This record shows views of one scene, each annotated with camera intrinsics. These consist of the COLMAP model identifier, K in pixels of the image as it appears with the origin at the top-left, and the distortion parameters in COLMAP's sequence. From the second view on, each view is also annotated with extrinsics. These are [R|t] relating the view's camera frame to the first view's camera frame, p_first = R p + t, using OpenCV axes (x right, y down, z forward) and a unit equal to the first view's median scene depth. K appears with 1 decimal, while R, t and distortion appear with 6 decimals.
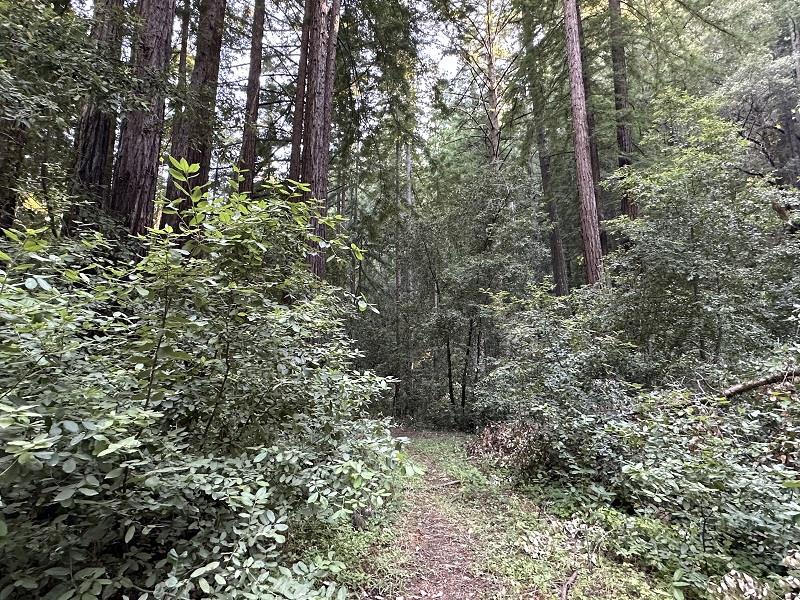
lens RADIAL K [[438.2, 0, 398.9], [0, 438.2, 299.5], [0, 0, 1]] dist [-0.004042, 0.001285]
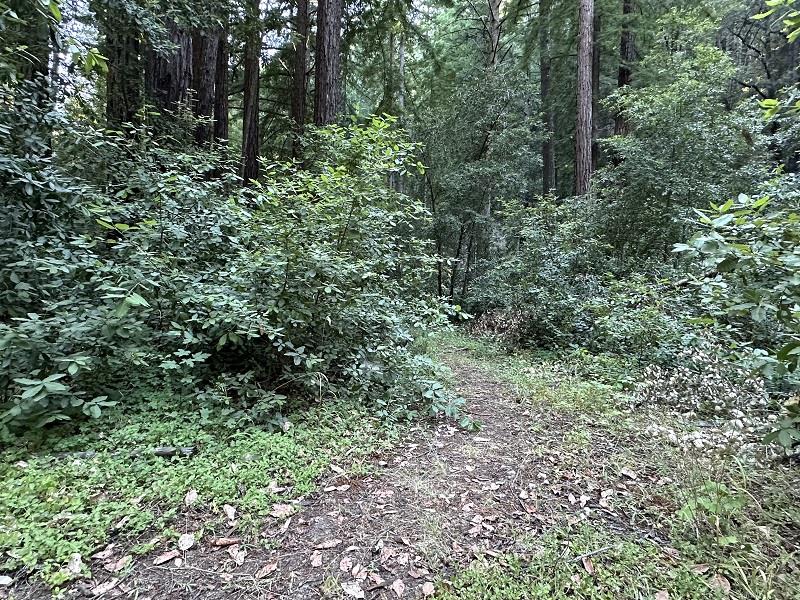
lens RADIAL K [[438.2, 0, 400.7], [0, 438.2, 301.3], [0, 0, 1]] dist [-0.004042, 0.001285]
pose [[0.998477, 0.018738, 0.051888, -0.073328], [-0.029623, 0.975560, 0.217728, -0.000271], [-0.046540, -0.218933, 0.974629, -0.131245]]
